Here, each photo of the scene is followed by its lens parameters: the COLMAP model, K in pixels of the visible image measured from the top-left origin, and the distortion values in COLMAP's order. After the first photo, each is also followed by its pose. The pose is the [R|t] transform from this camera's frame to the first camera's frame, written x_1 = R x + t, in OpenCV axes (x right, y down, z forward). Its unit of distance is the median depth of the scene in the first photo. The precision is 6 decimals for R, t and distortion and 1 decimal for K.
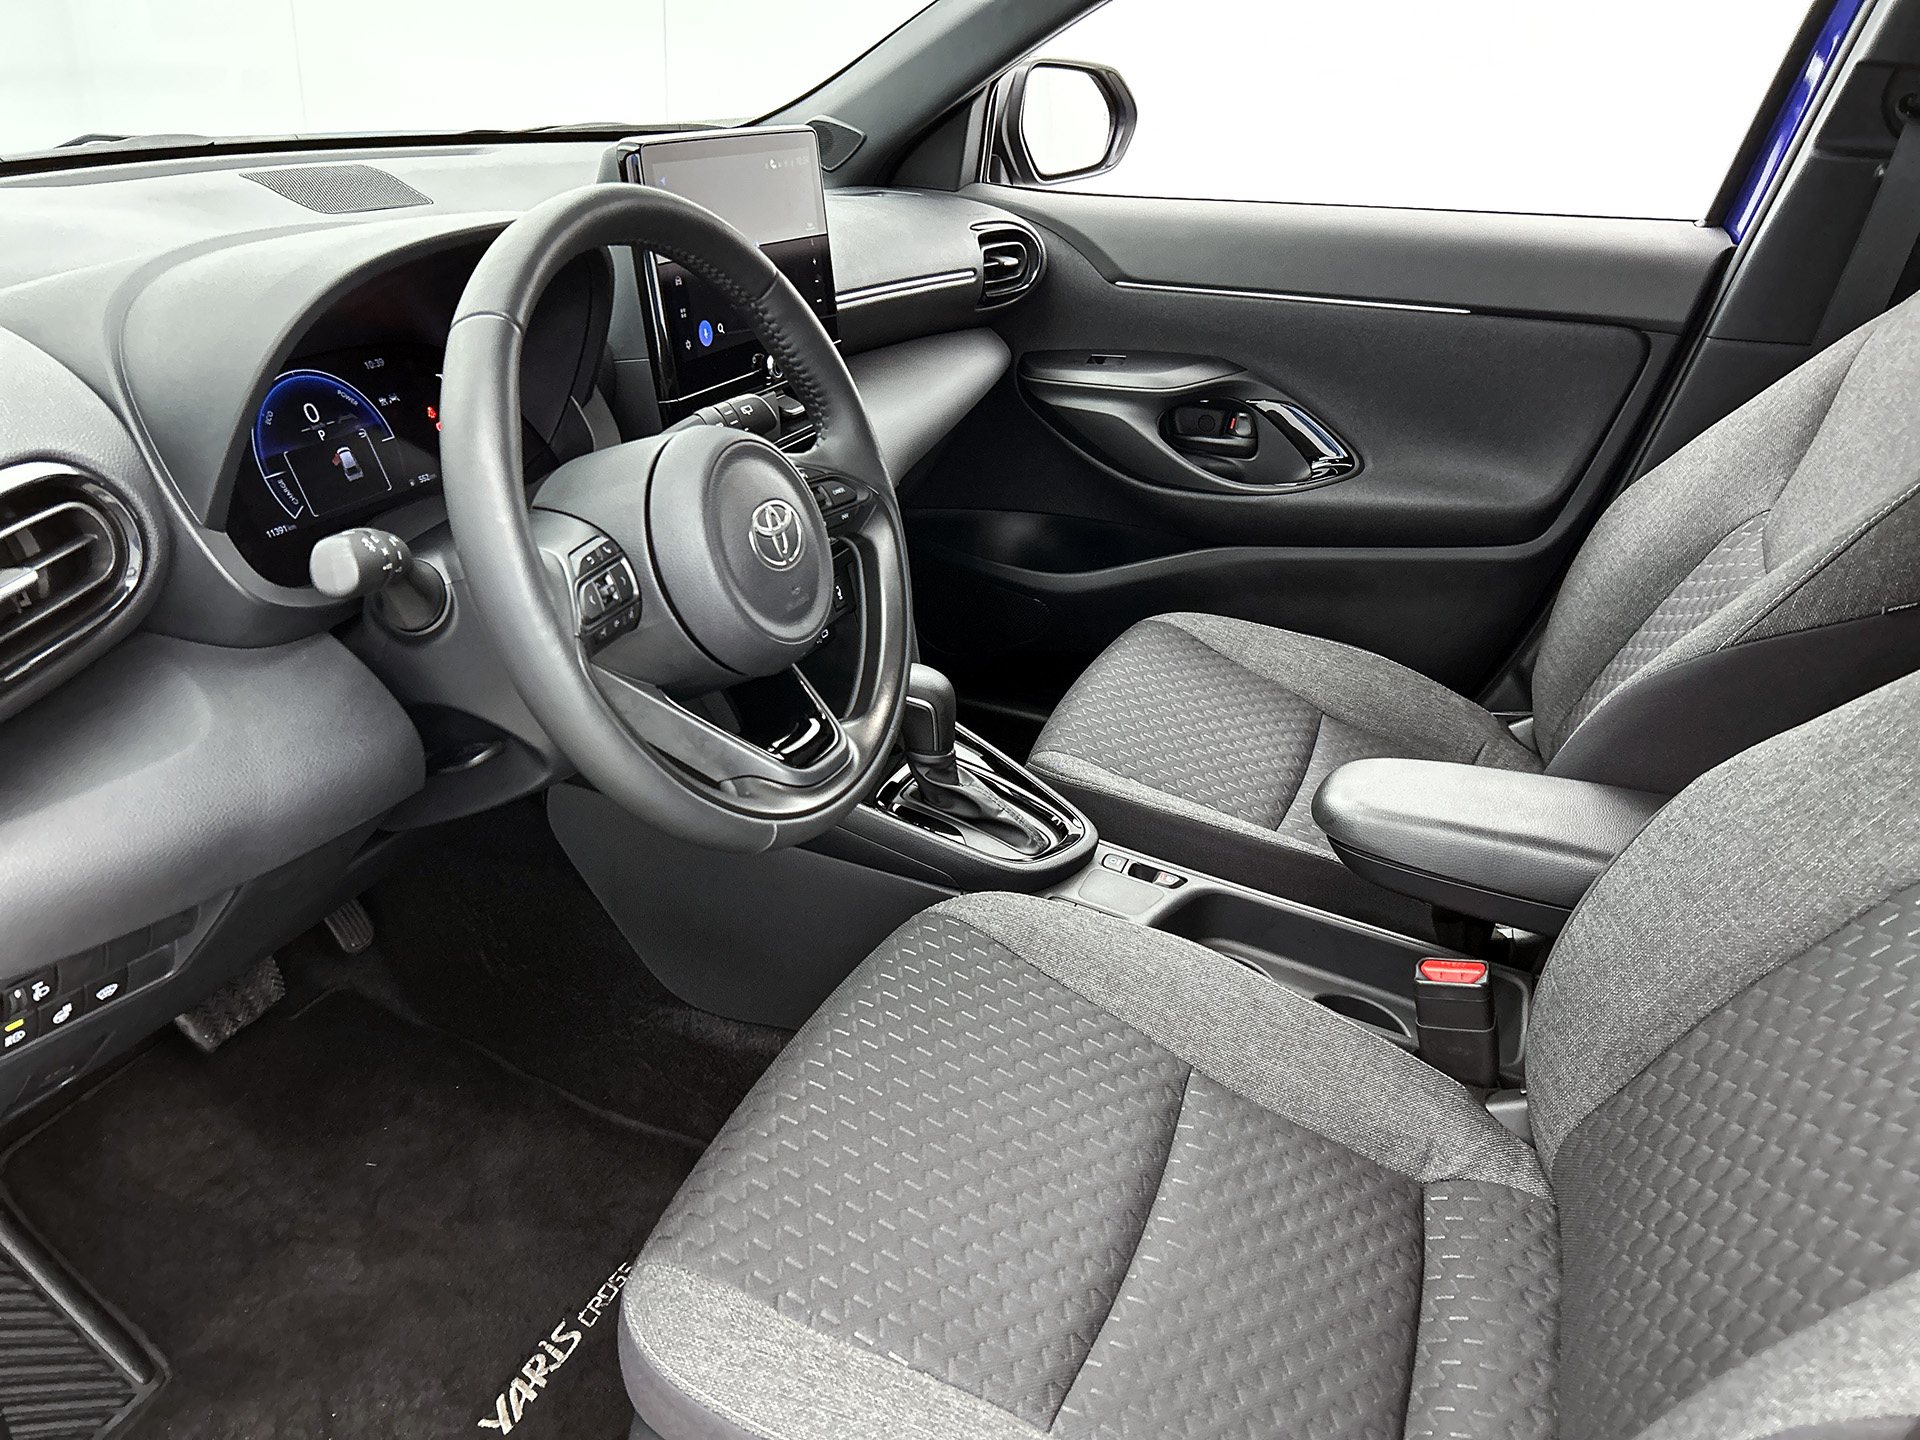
lens RADIAL K [[1453.5, 0, 960.0], [0, 1453.5, 720.0], [0, 0, 1]] dist [0.056465, -0.049002]
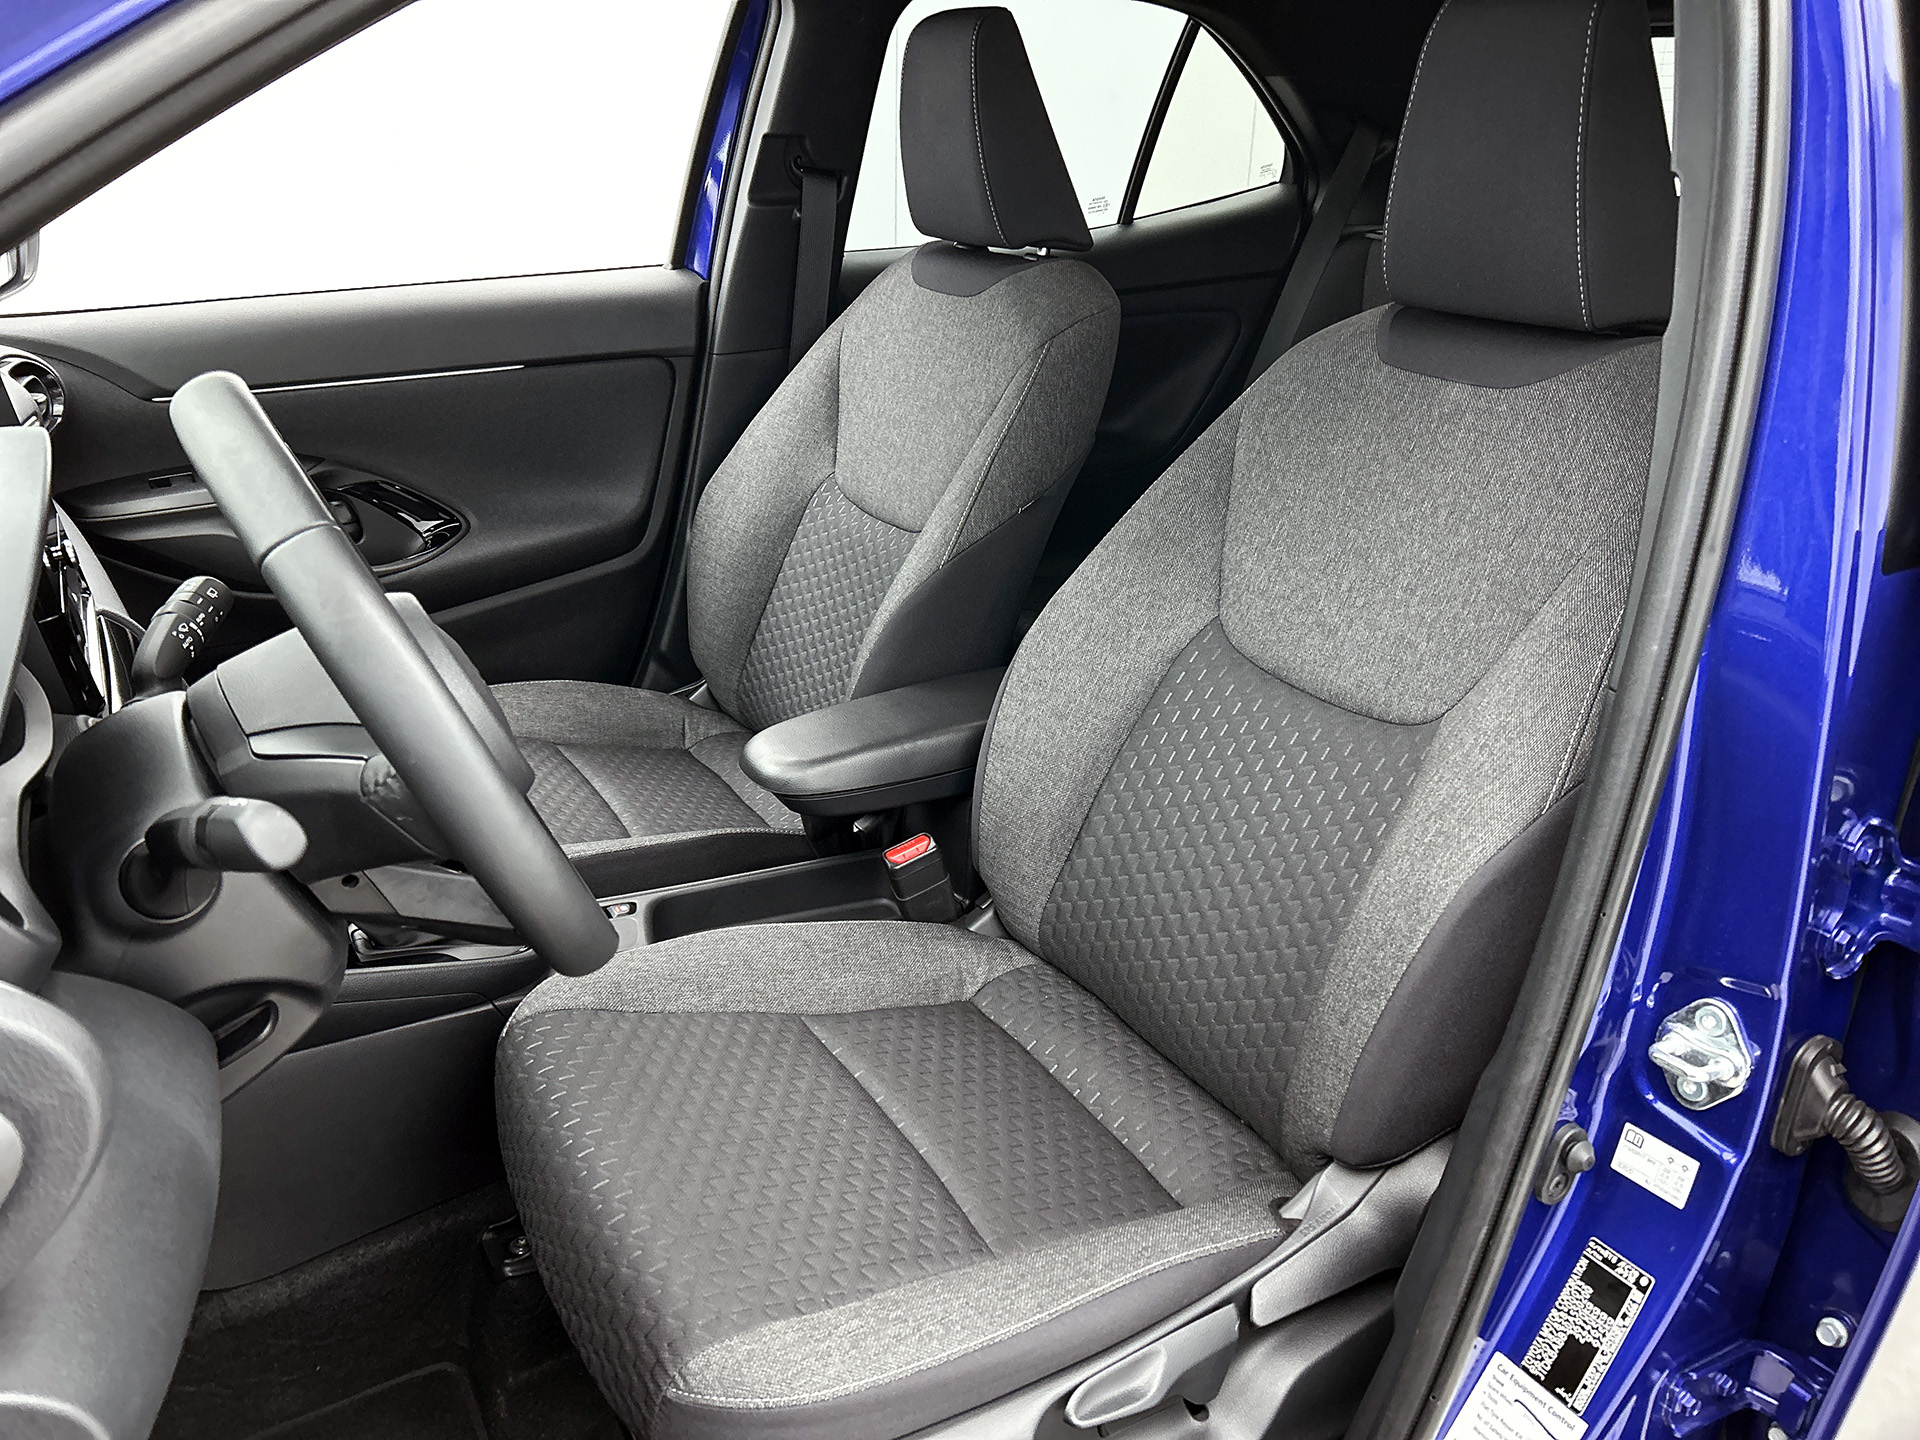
lens RADIAL K [[1454.0, 0, 960.0], [0, 1454.0, 720.0], [0, 0, 1]] dist [0.146298, -0.168738]
pose [[0.627897, -0.344739, 0.697783, -0.471651], [0.358630, 0.923853, 0.133717, -0.088058], [-0.690746, 0.166286, 0.703718, 0.029450]]
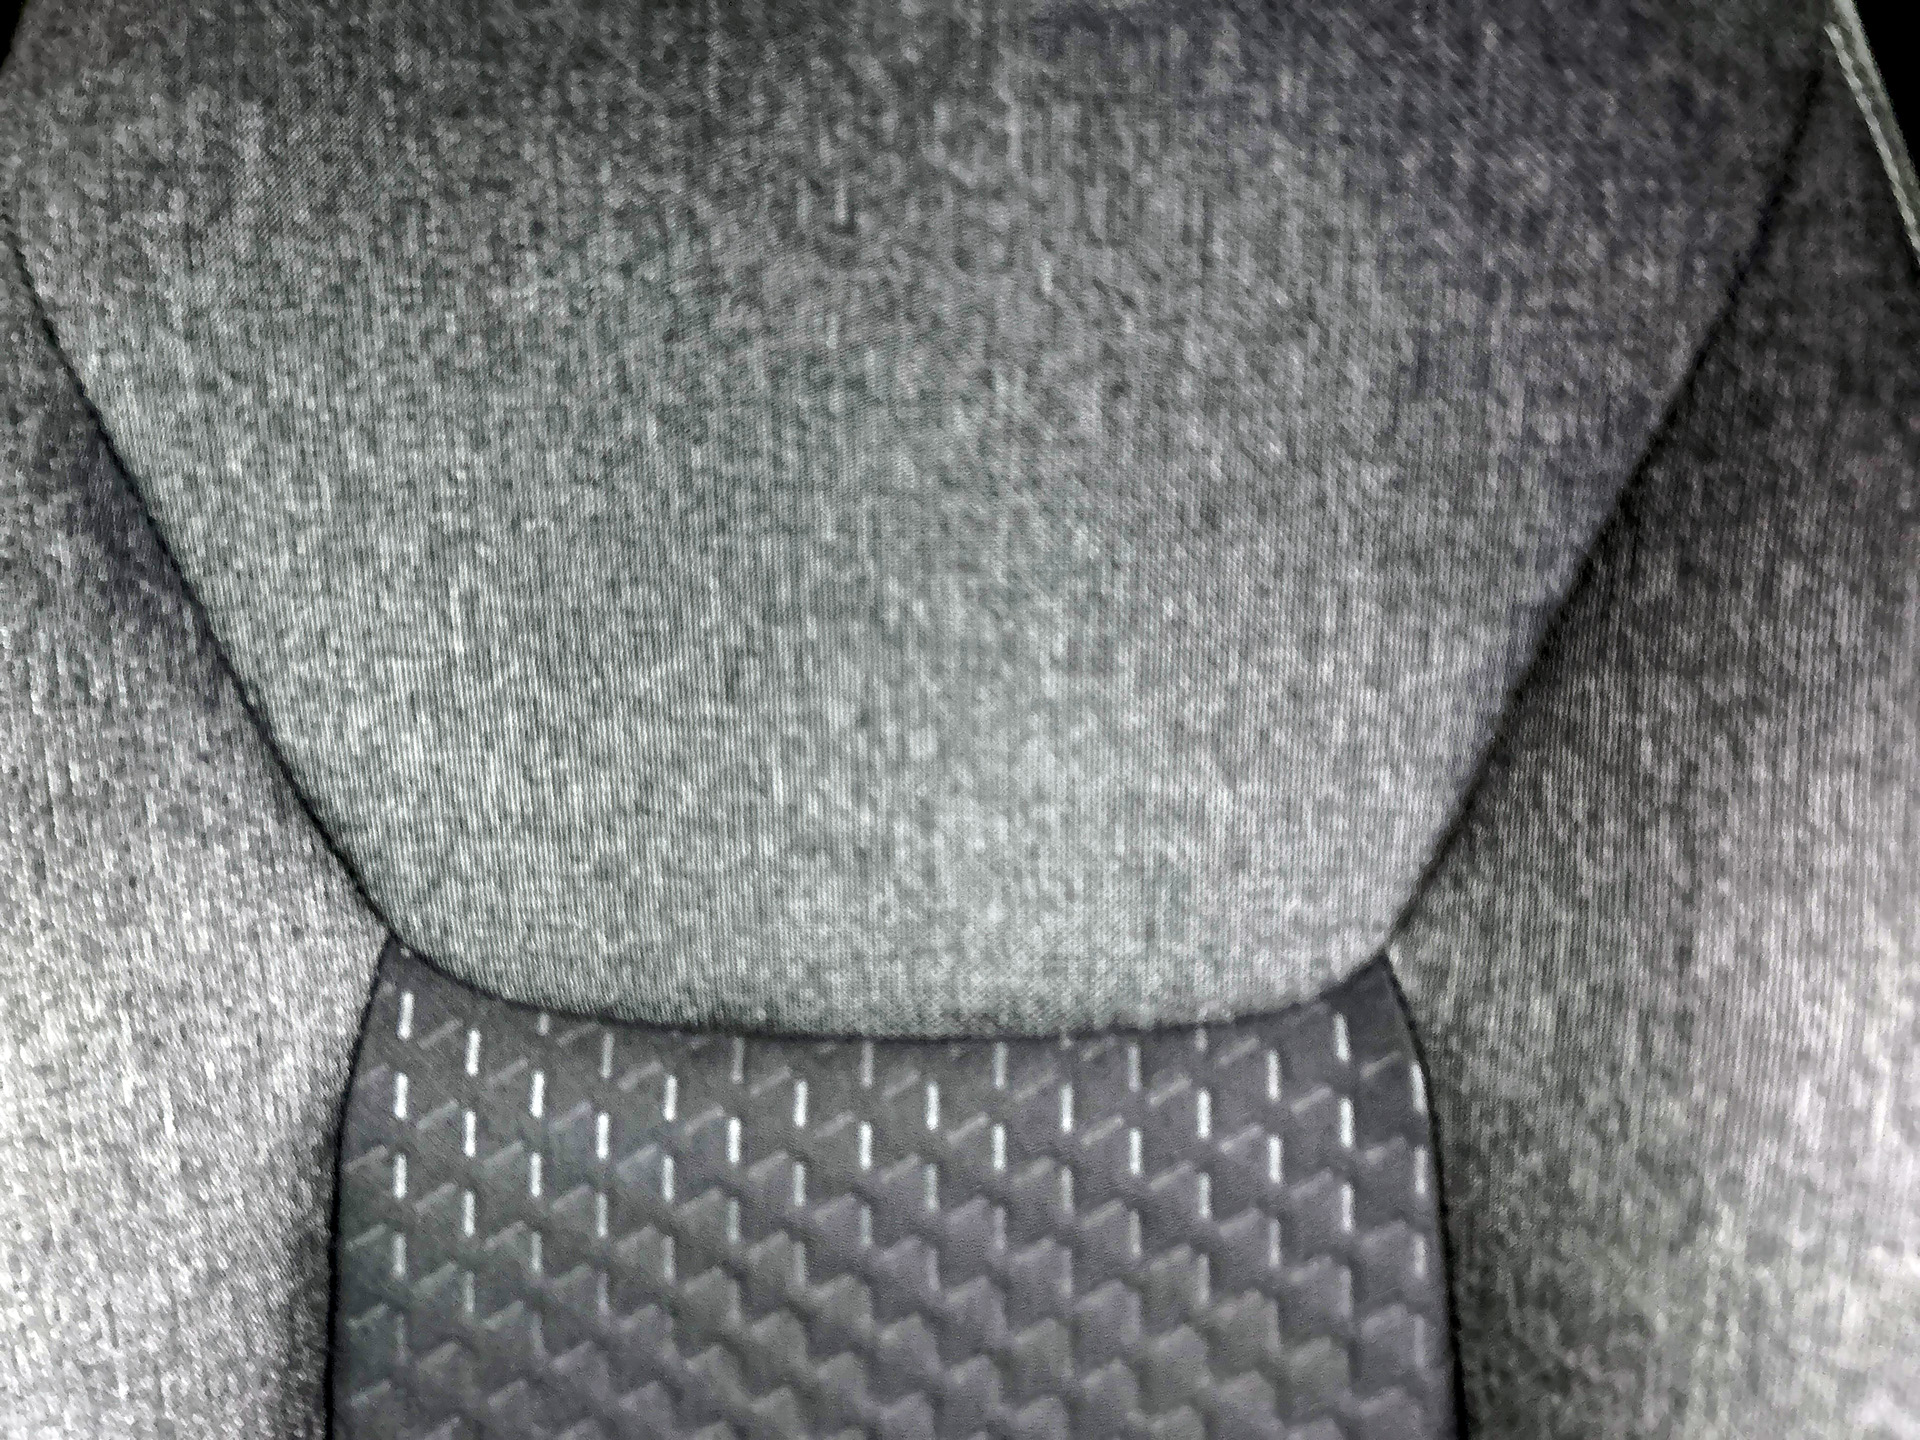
lens RADIAL K [[1453.5, 0, 960.0], [0, 1453.5, 720.0], [0, 0, 1]] dist [0.056465, -0.049002]
pose [[-0.292024, -0.609460, 0.737076, 0.219007], [0.446346, 0.594750, 0.668616, -0.139921], [-0.845870, 0.524243, 0.098349, 0.507390]]
